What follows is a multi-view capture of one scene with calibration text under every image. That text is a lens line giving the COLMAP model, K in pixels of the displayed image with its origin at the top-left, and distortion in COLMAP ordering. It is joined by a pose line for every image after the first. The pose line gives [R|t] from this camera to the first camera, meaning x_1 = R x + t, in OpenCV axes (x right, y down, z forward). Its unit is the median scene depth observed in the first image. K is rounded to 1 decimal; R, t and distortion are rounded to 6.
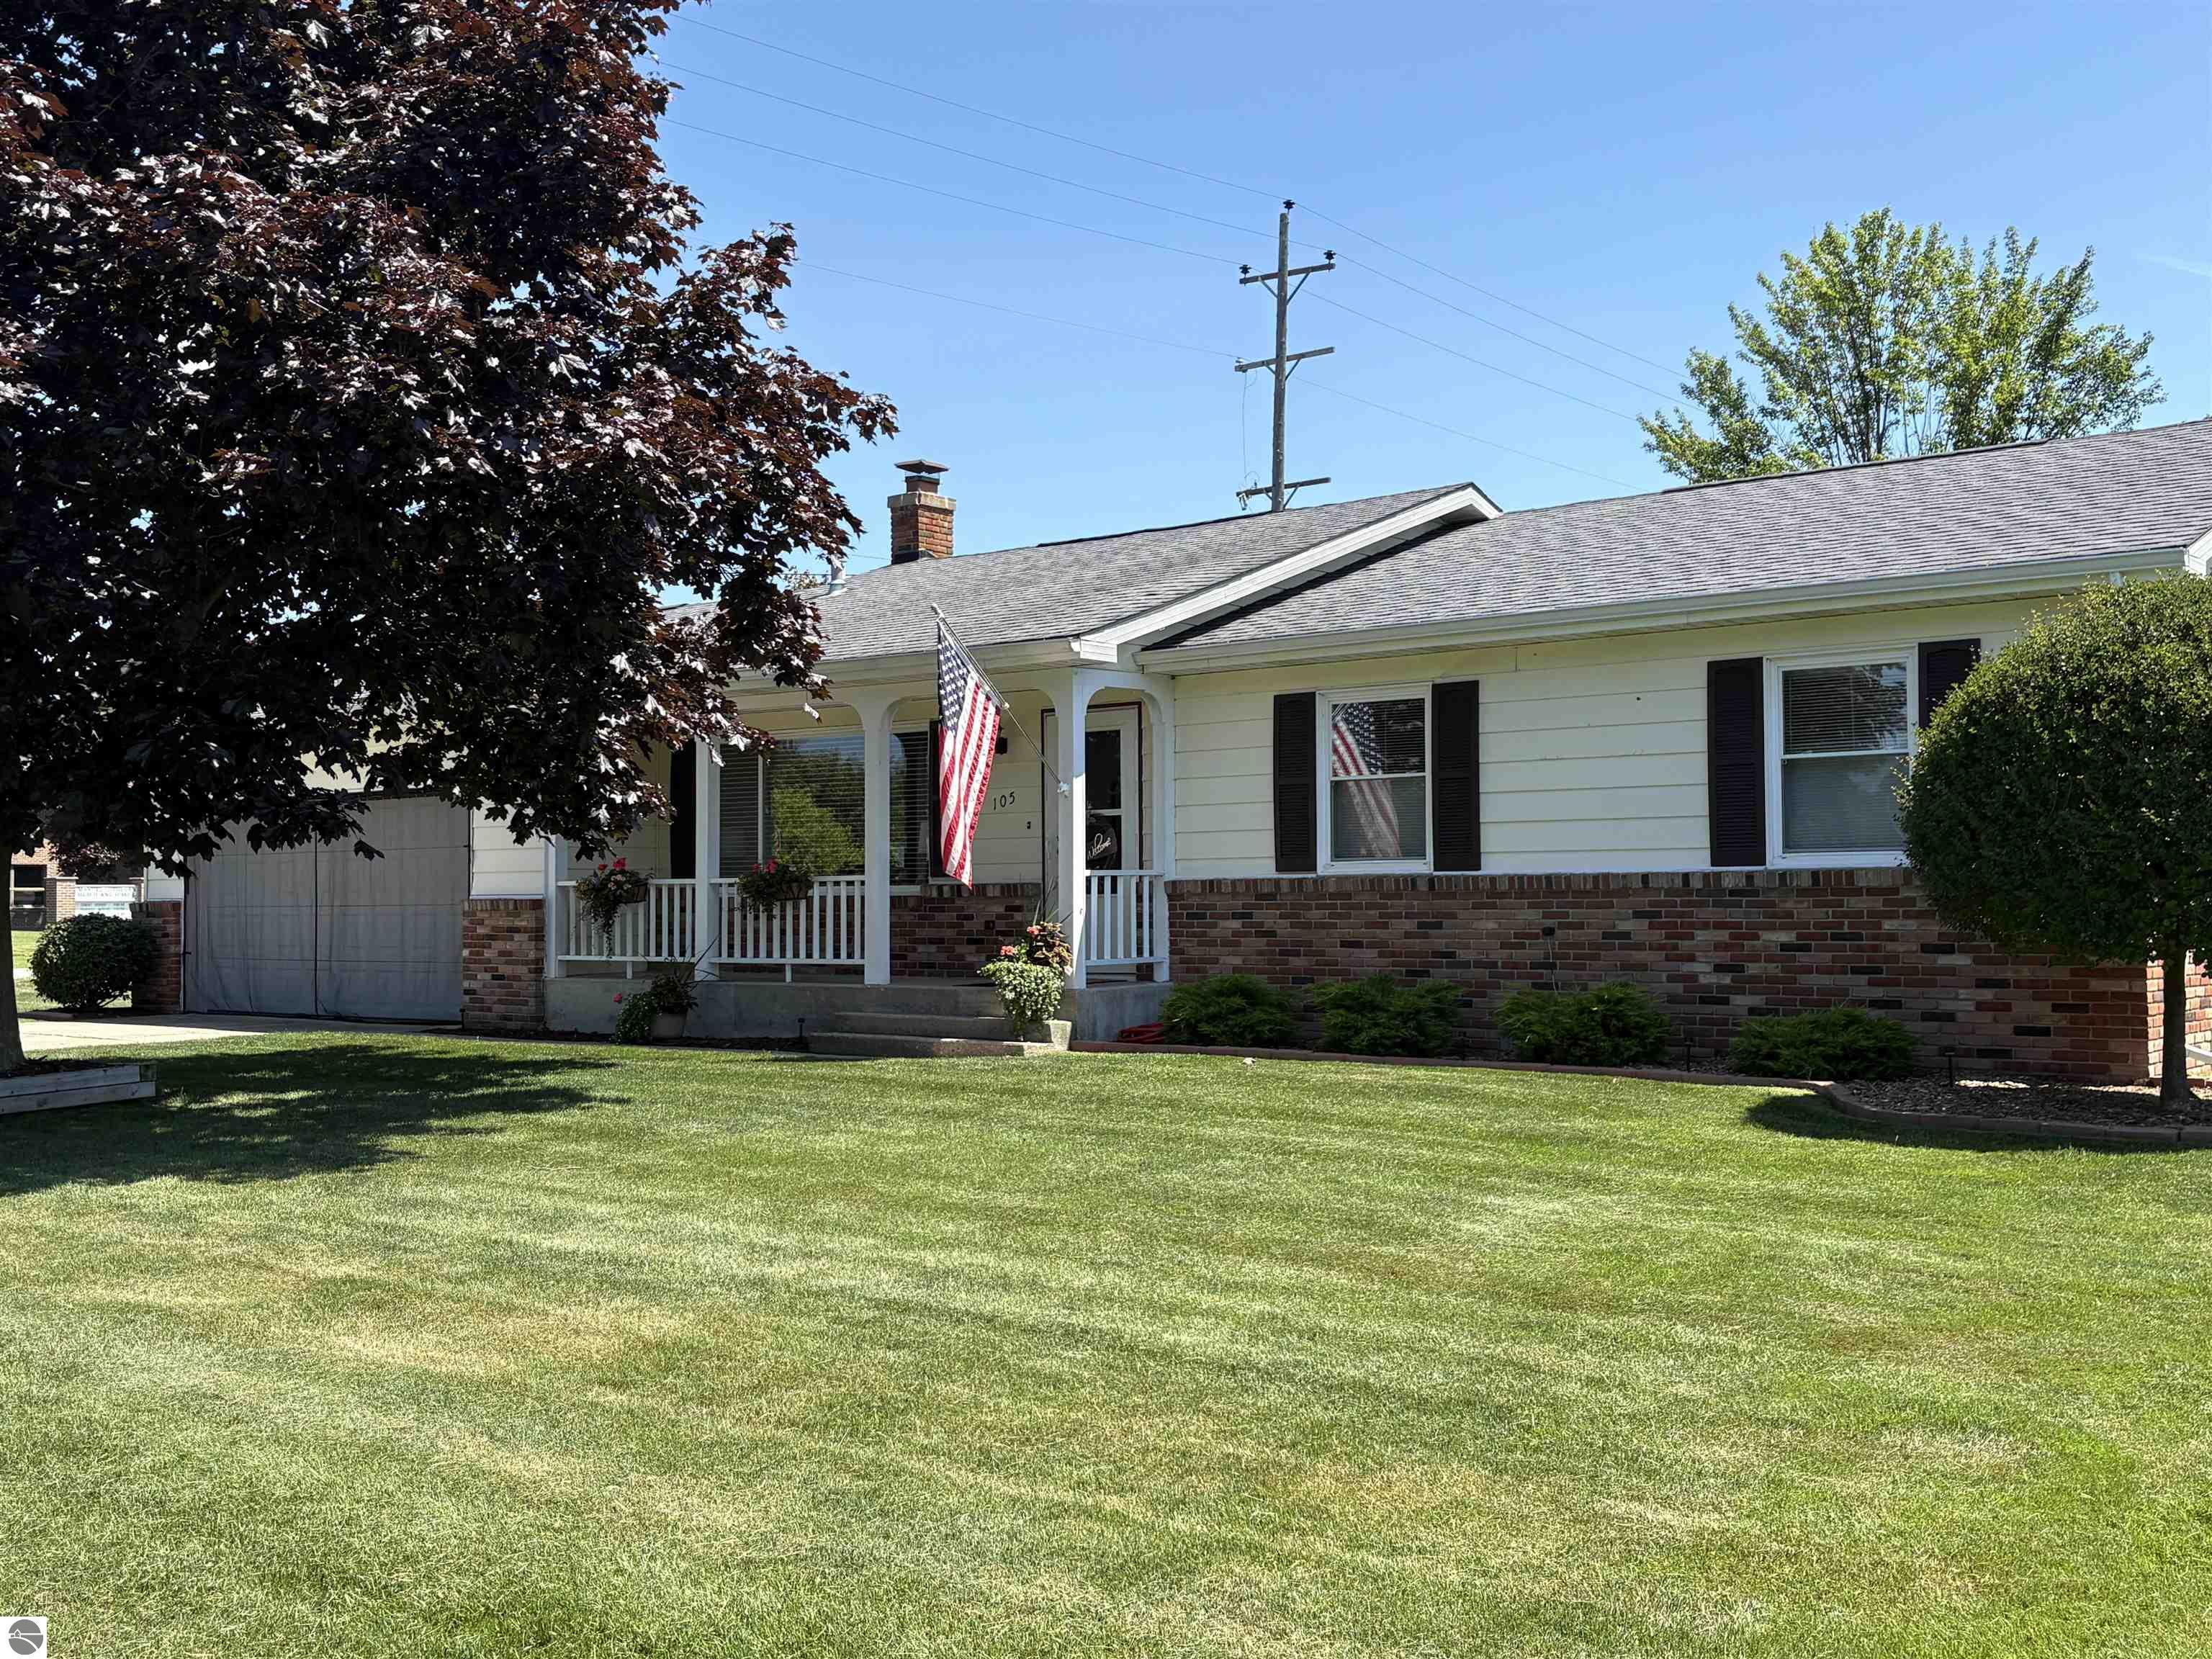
lens RADIAL K [[2227.1, 0, 1103.6], [0, 2227.1, 820.4], [0, 0, 1]] dist [0.055633, 0.000000]
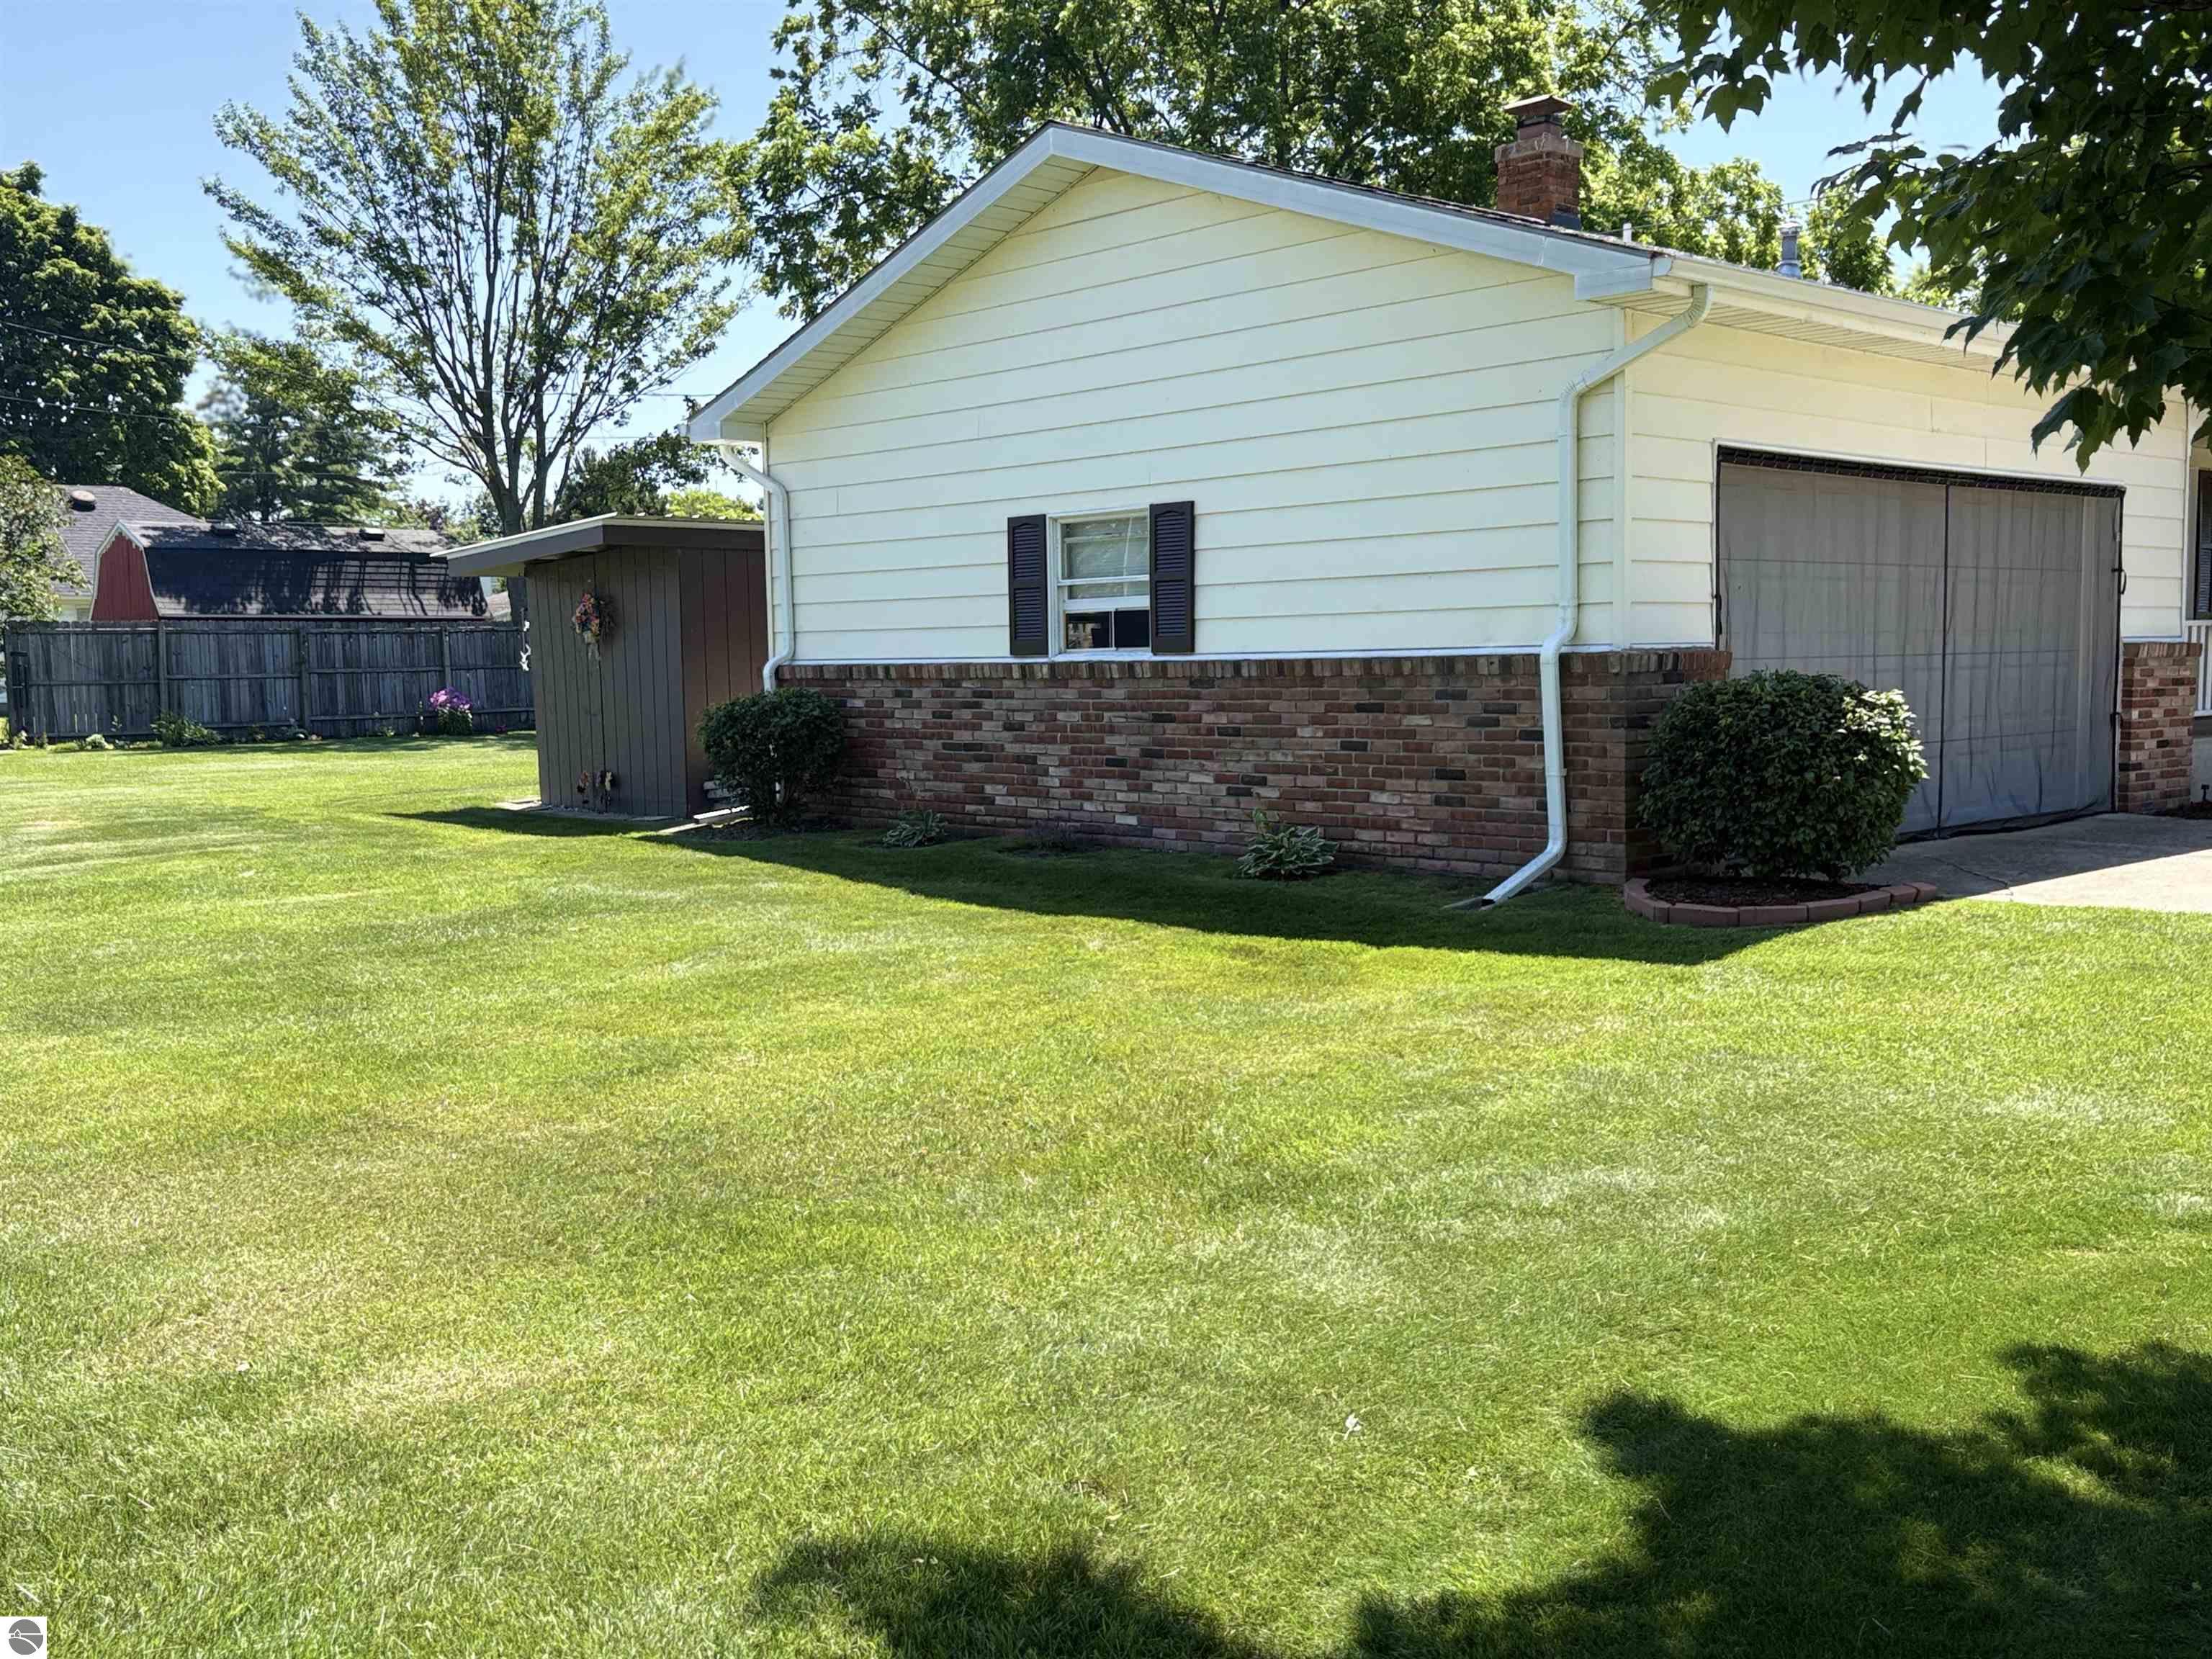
lens RADIAL K [[2136.2, 0, 1104.6], [0, 2136.2, 840.7], [0, 0, 1]] dist [0.060199, 0.000000]
pose [[0.146561, -0.068596, 0.986820, -1.093668], [-0.007113, 0.997494, 0.070394, 0.054471], [-0.989176, -0.017337, 0.145706, 1.280420]]
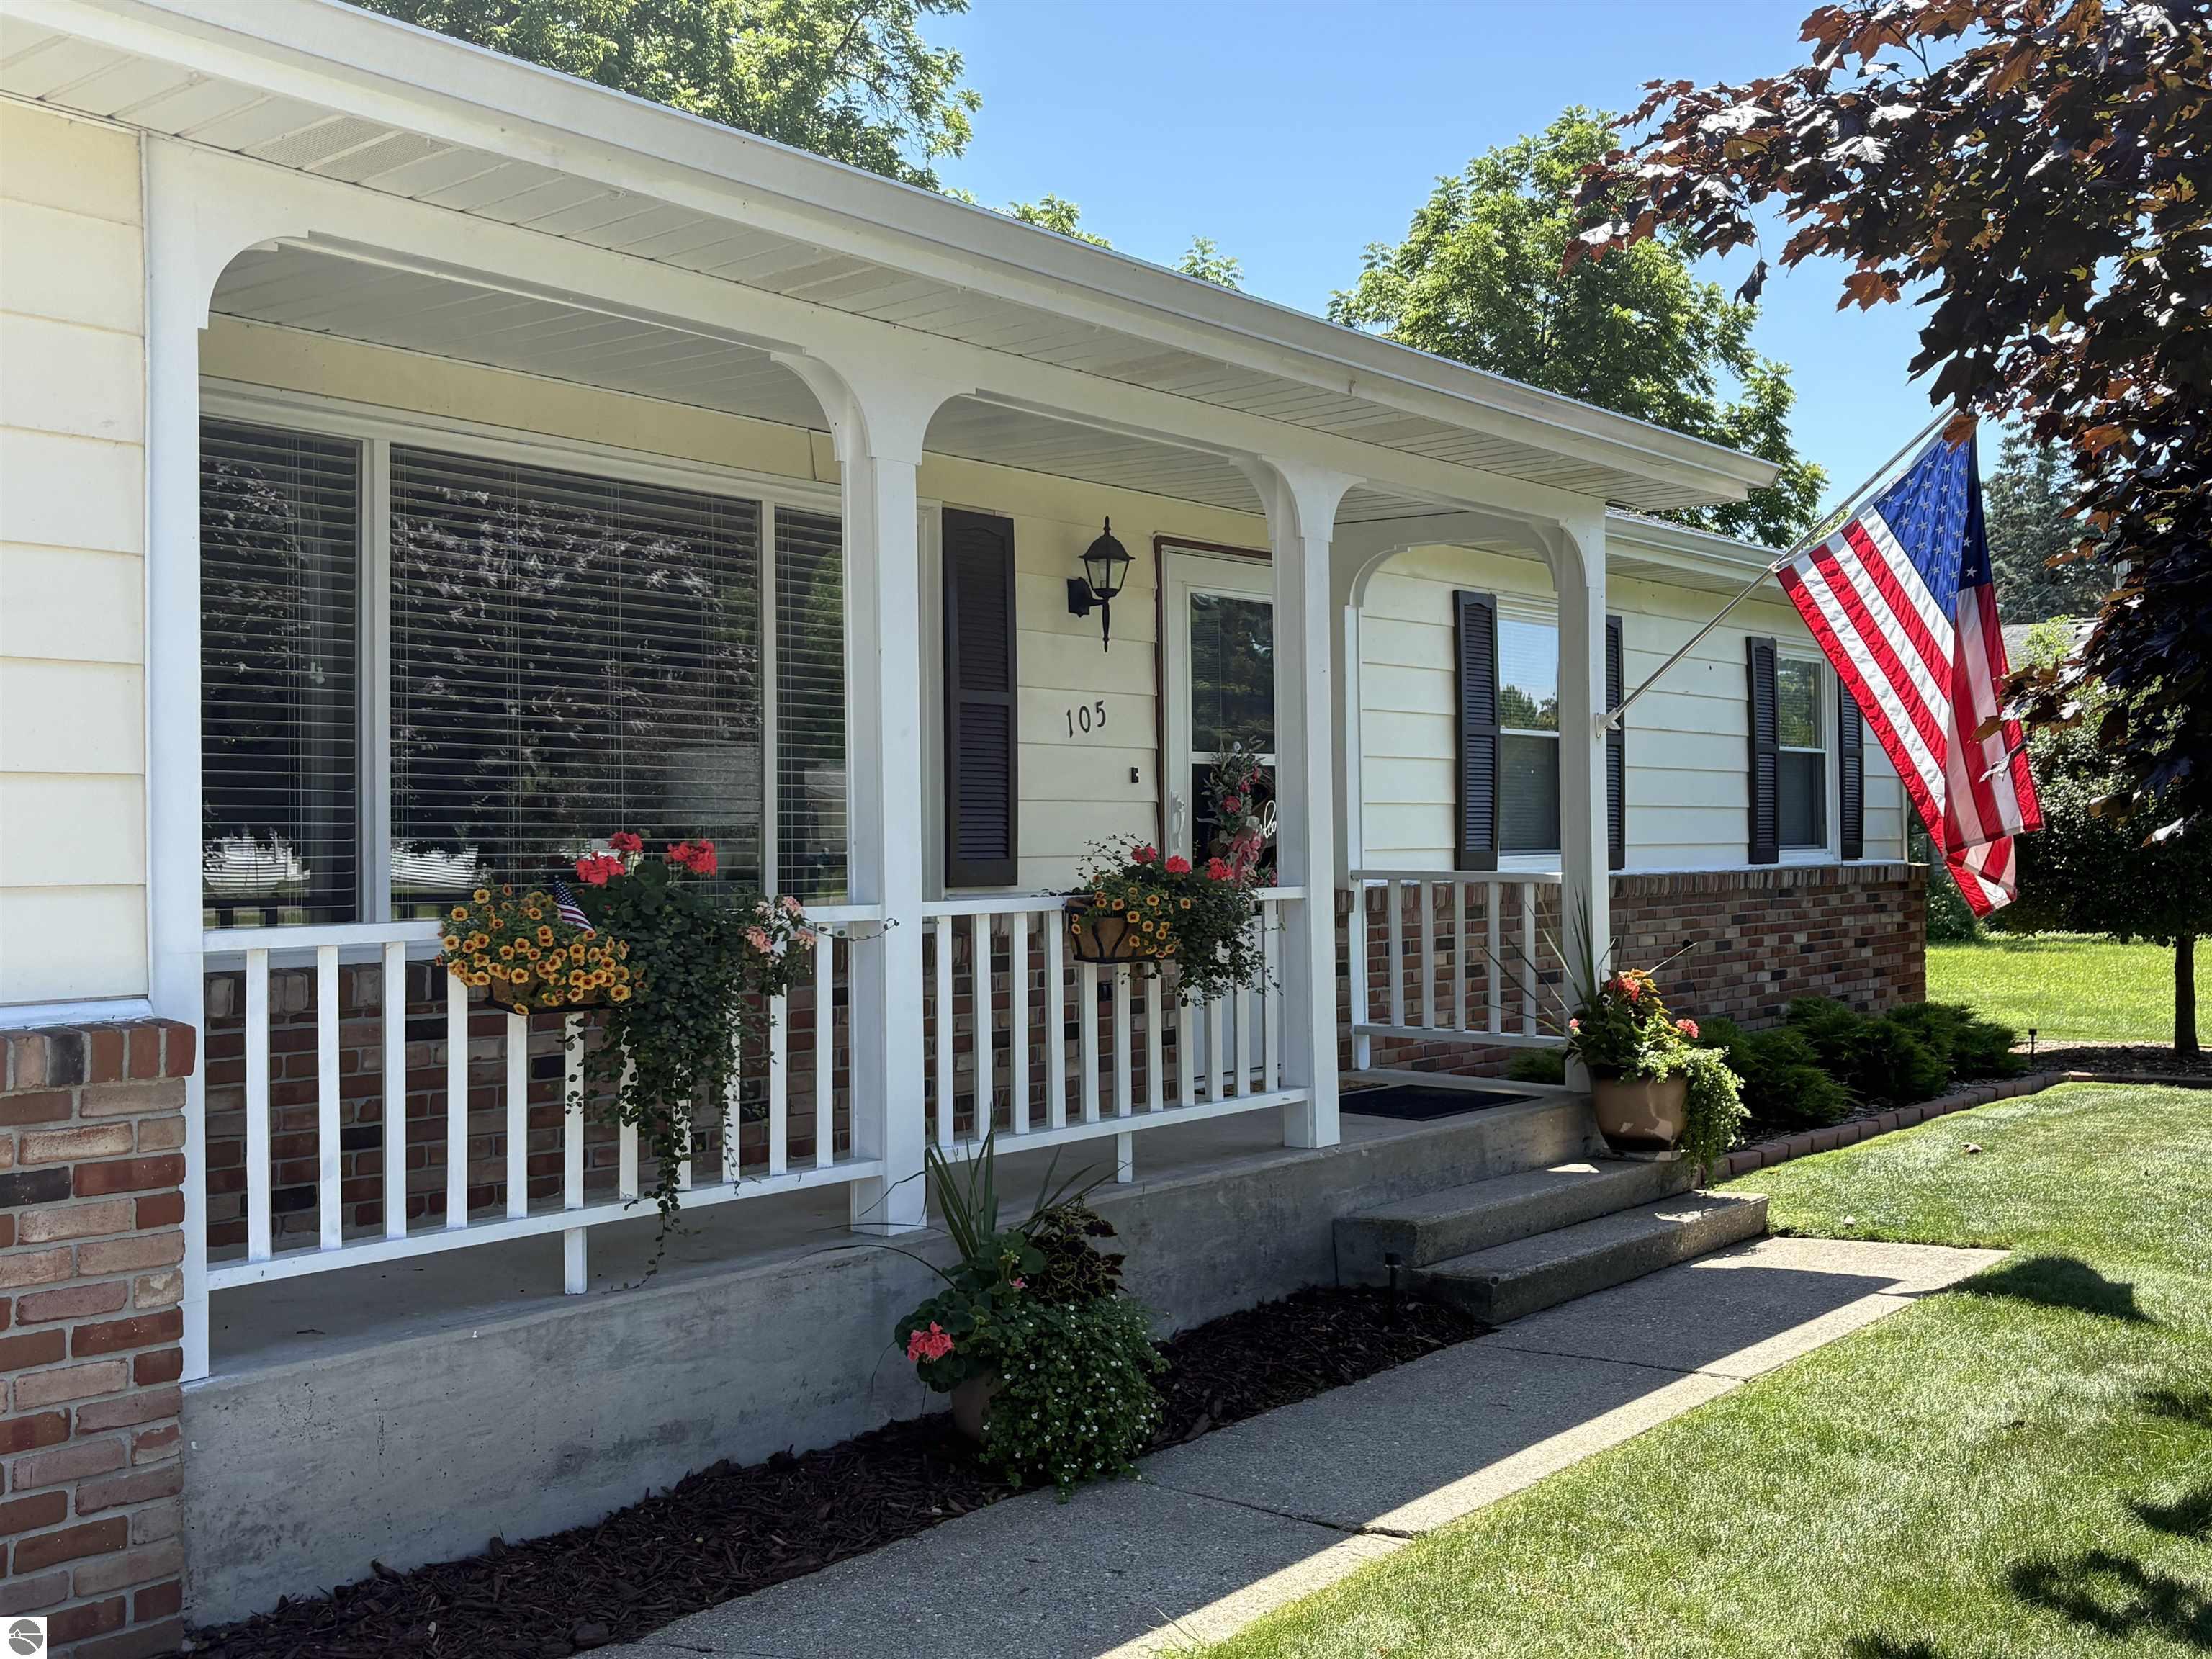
lens RADIAL K [[2227.1, 0, 1087.6], [0, 2227.1, 843.7], [0, 0, 1]] dist [0.055633, 0.000000]
pose [[0.030040, 0.009626, 0.999502, -0.466739], [-0.018392, 0.999790, -0.009076, 0.018817], [-0.999379, -0.018110, 0.030210, 0.913625]]
